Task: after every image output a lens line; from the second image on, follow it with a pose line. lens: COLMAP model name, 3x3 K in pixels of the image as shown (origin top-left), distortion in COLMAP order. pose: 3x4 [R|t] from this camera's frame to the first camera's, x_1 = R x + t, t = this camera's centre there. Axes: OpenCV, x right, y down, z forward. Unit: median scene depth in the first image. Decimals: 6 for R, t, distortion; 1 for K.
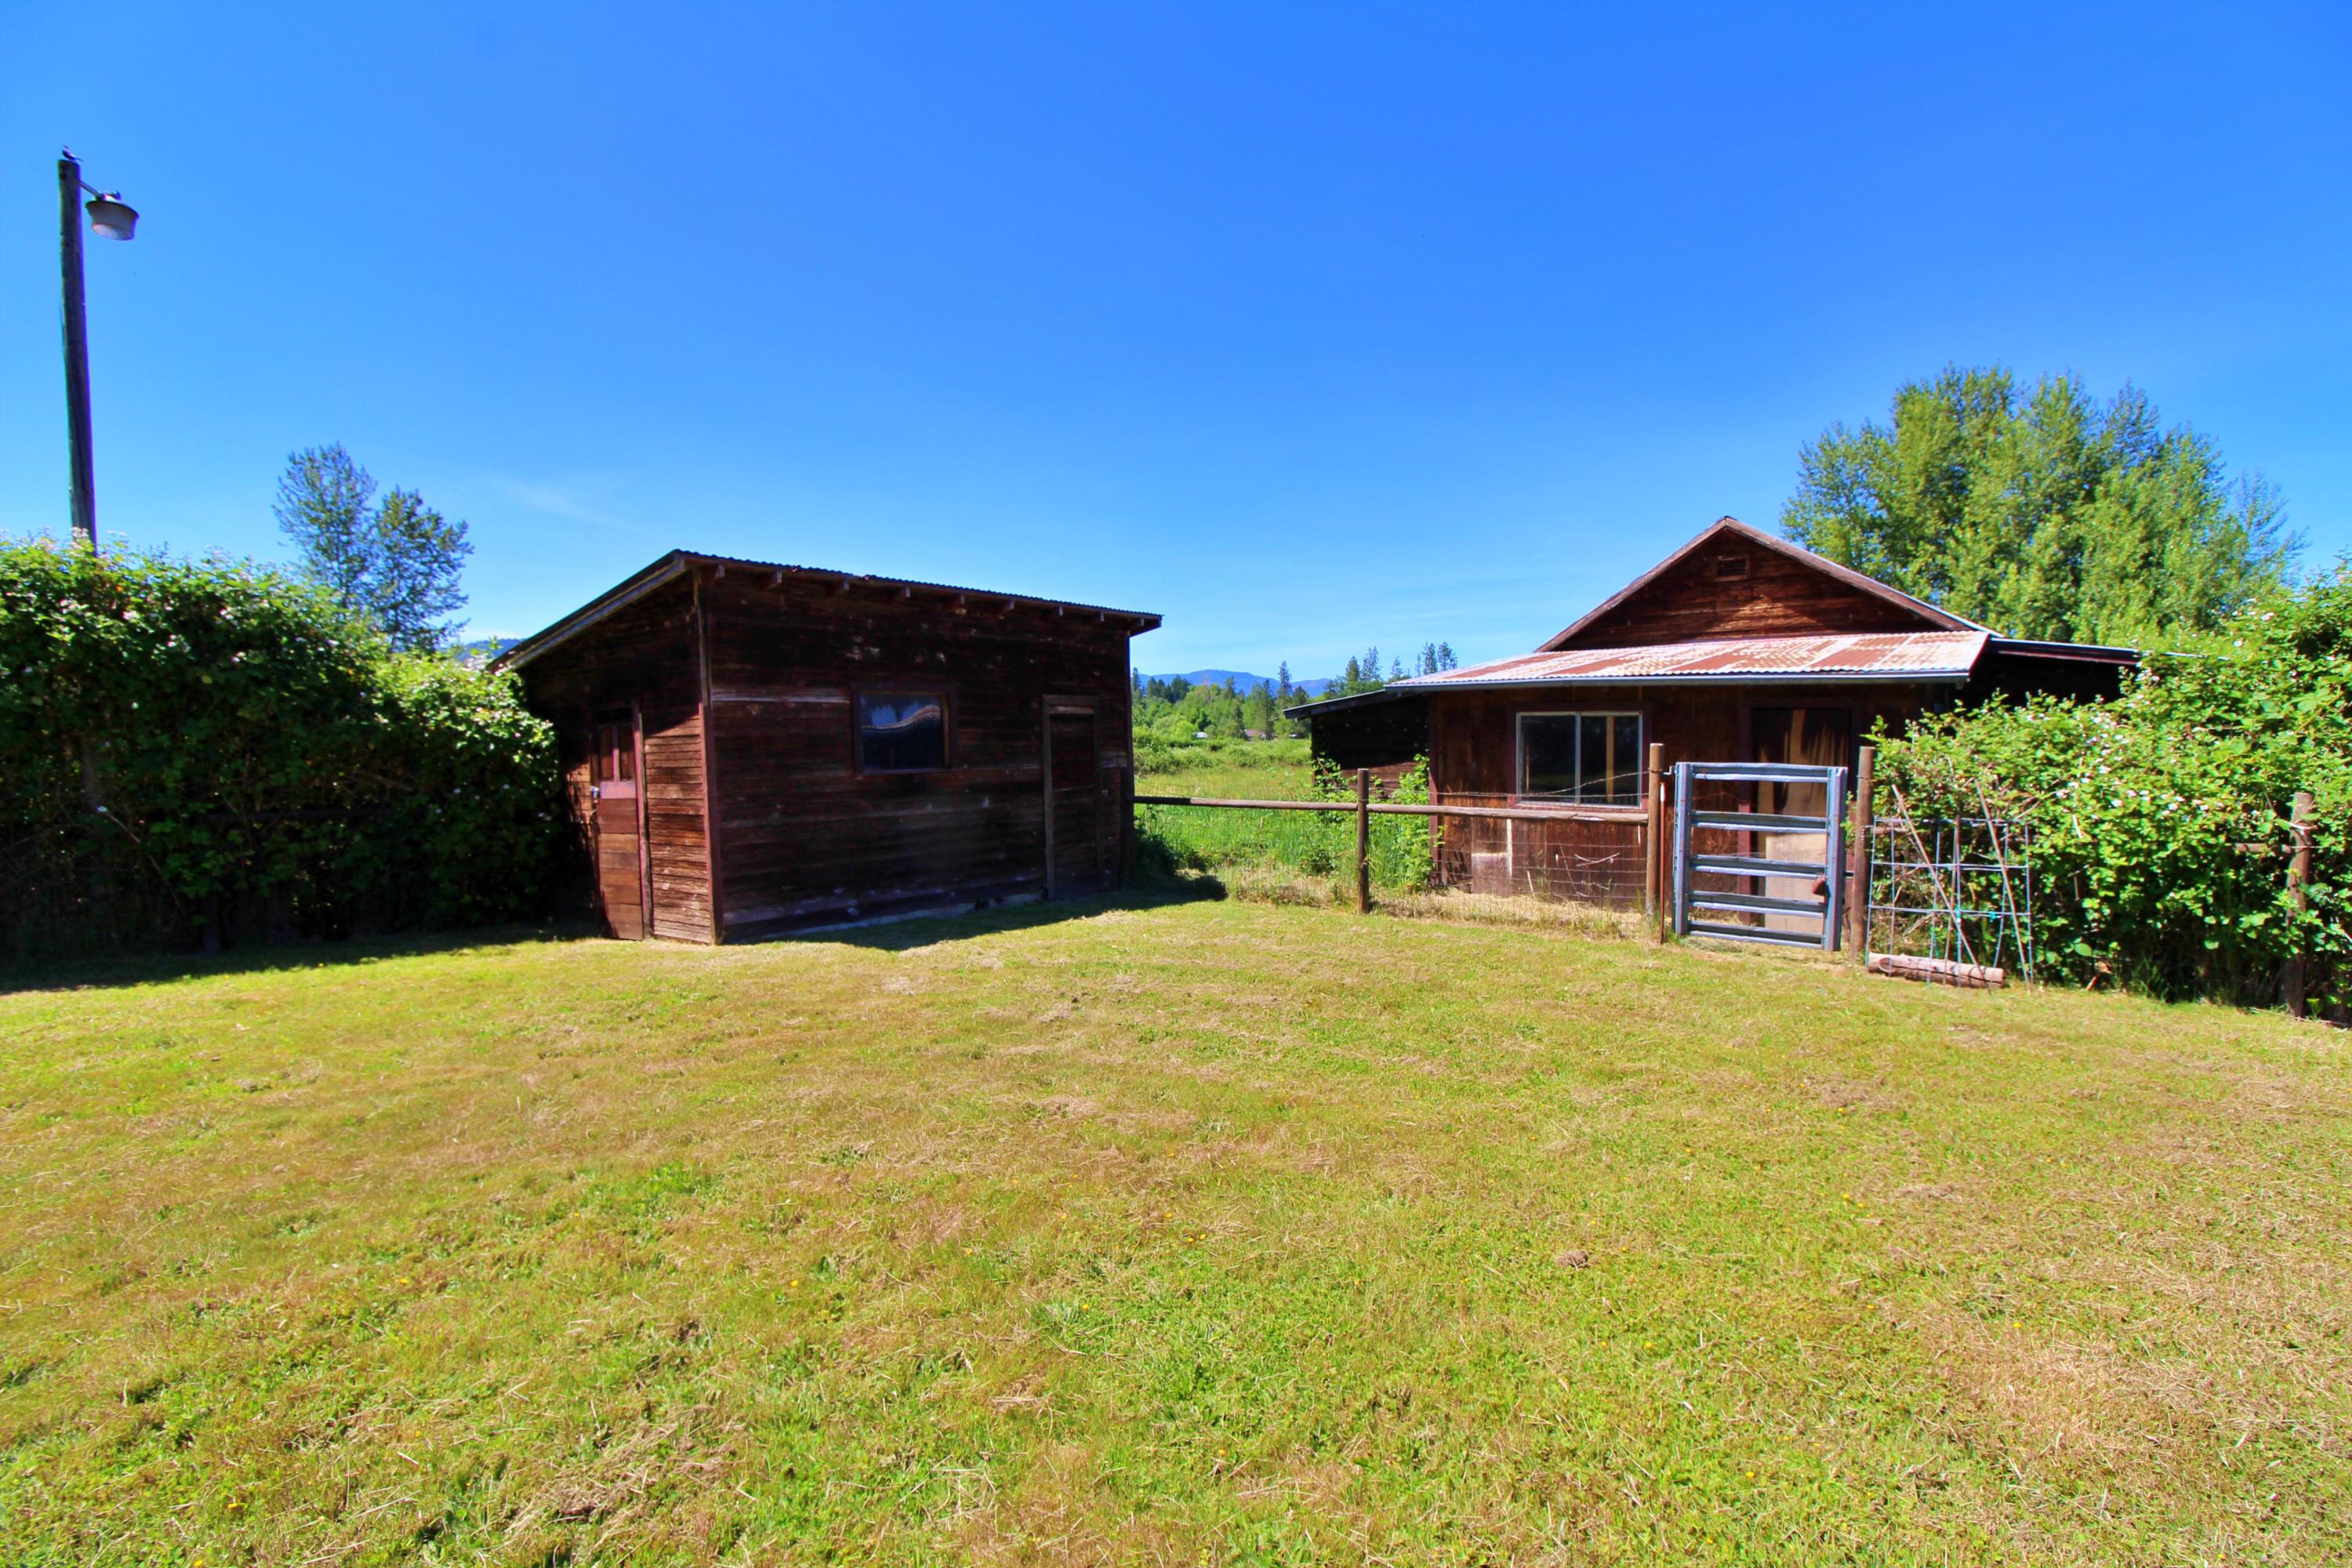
lens RADIAL K [[1079.9, 0, 1182.4], [0, 1079.9, 767.4], [0, 0, 1]] dist [-0.010370, -0.007114]
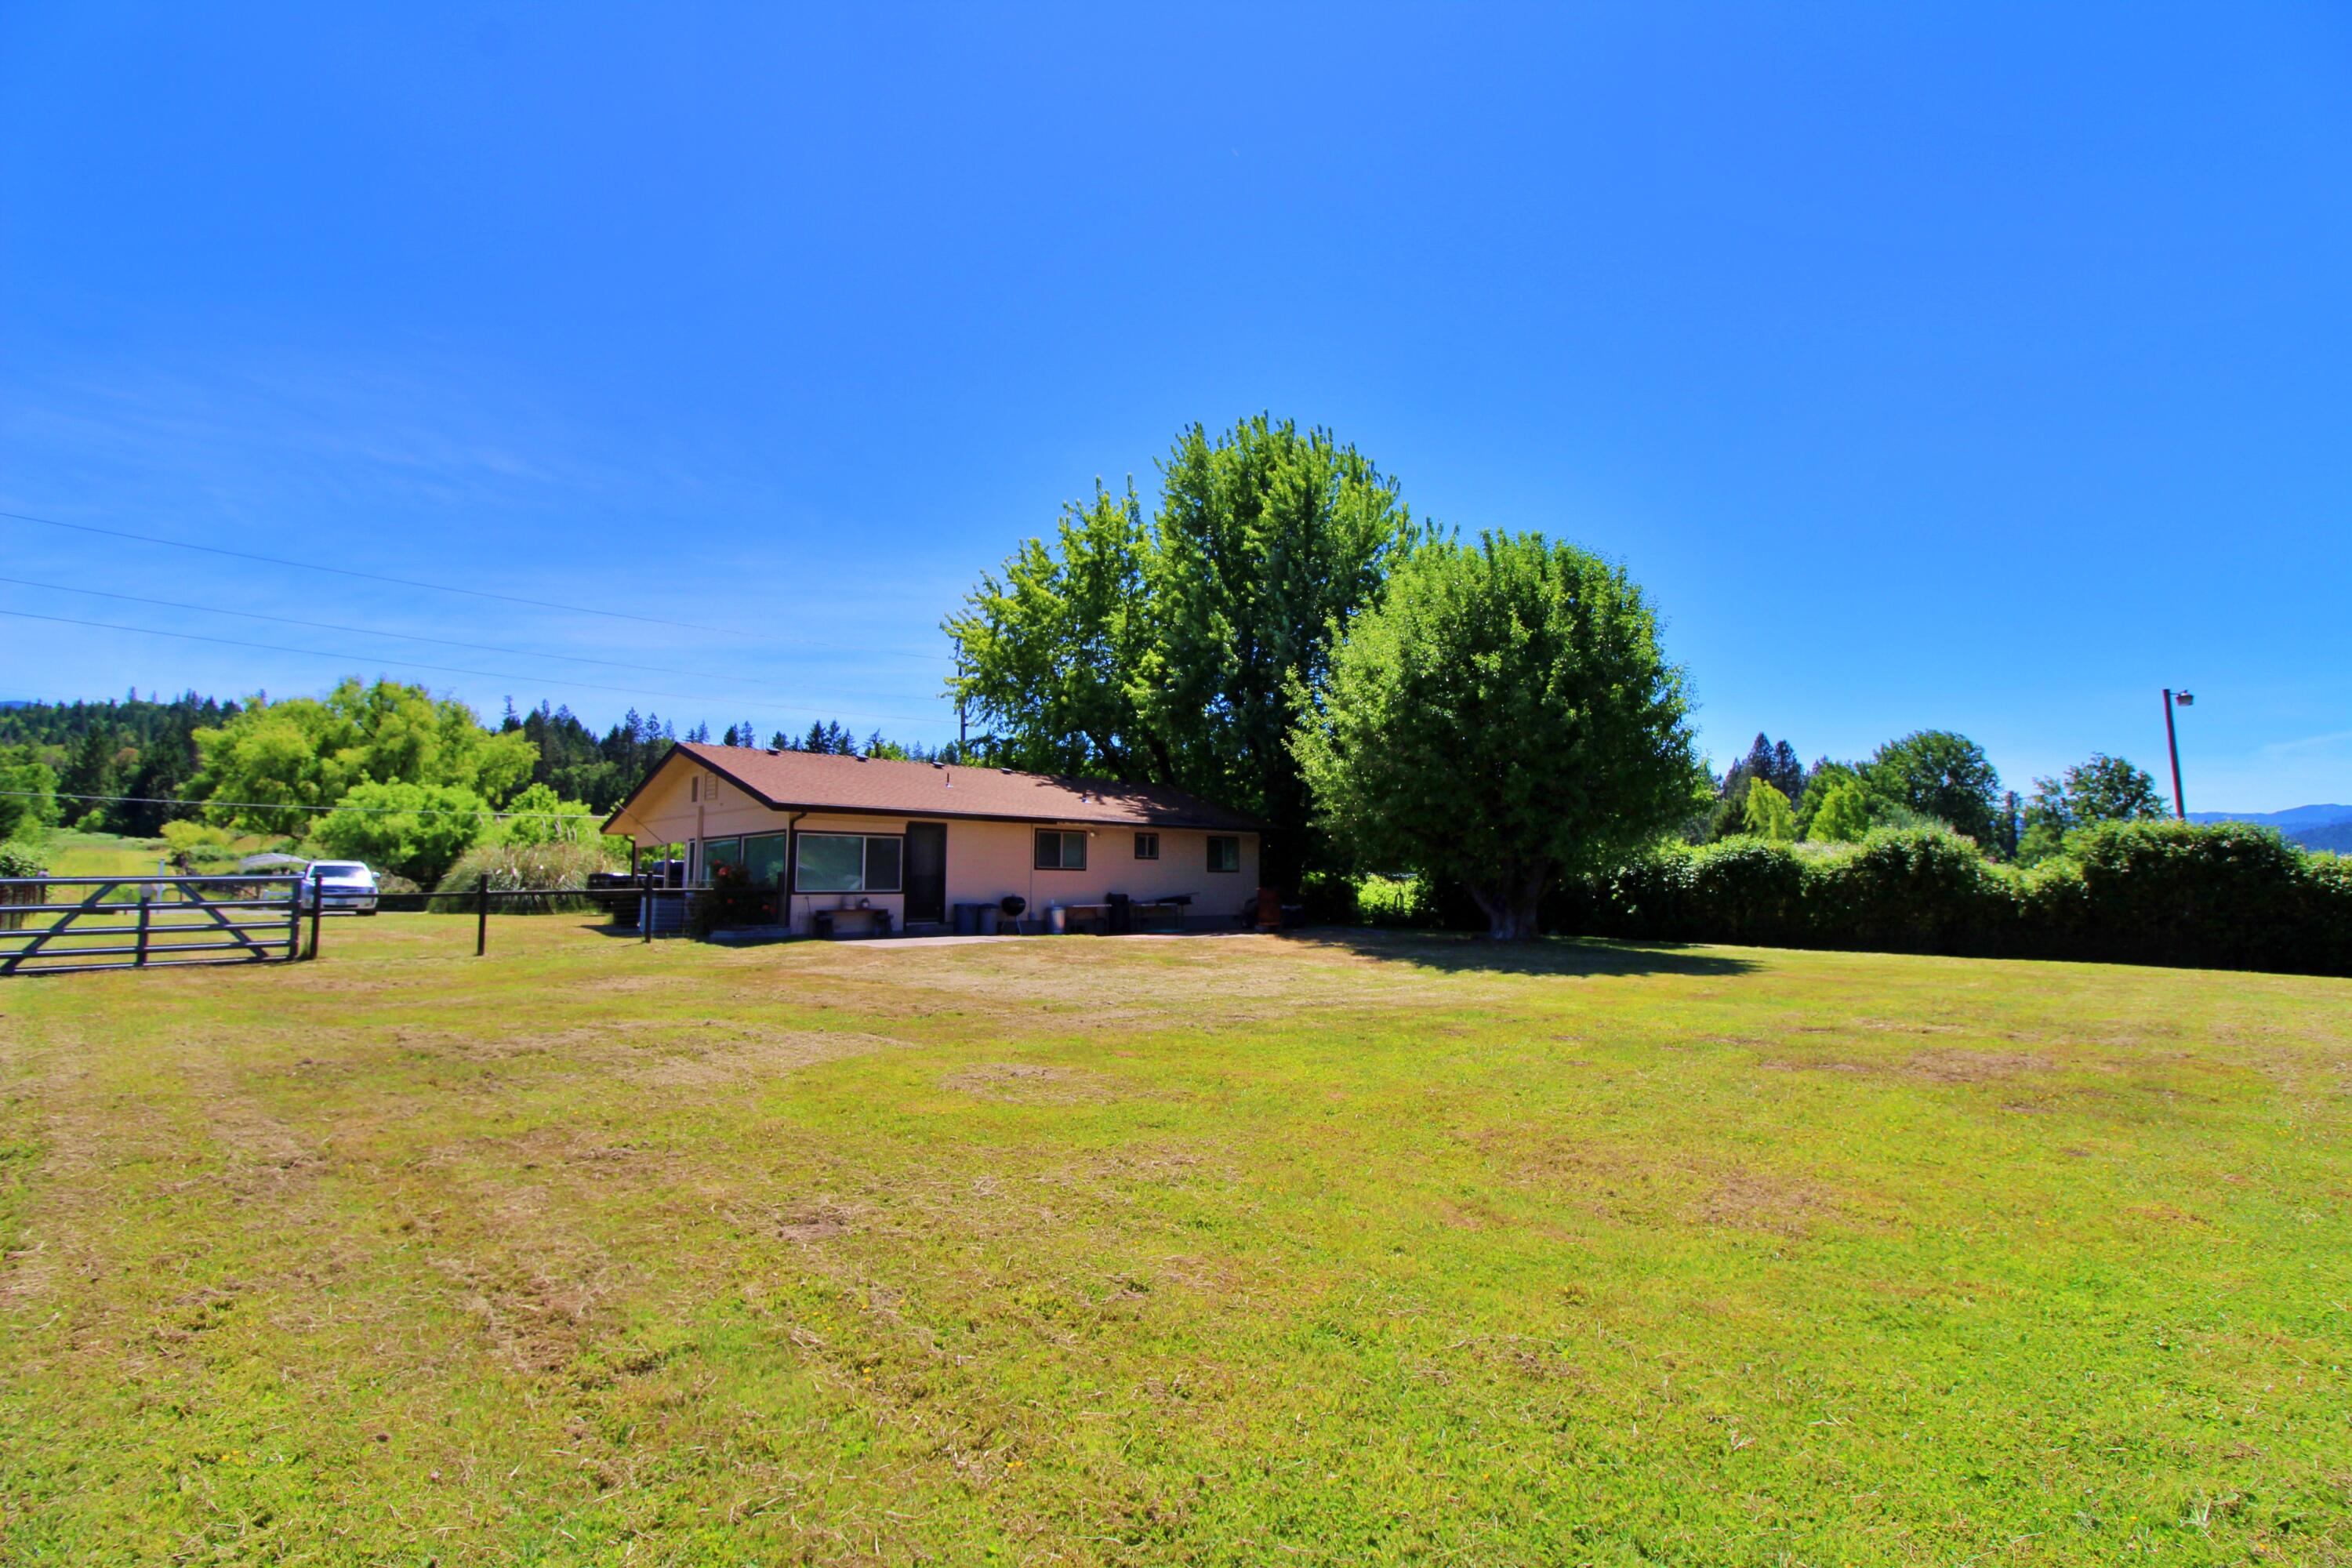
lens RADIAL K [[1079.9, 0, 1182.4], [0, 1079.9, 767.4], [0, 0, 1]] dist [-0.010370, -0.007114]
pose [[-0.124019, -0.109906, -0.986174, 1.494604], [-0.036693, 0.993675, -0.106128, 0.035034], [0.991601, 0.023024, -0.127267, -0.914859]]
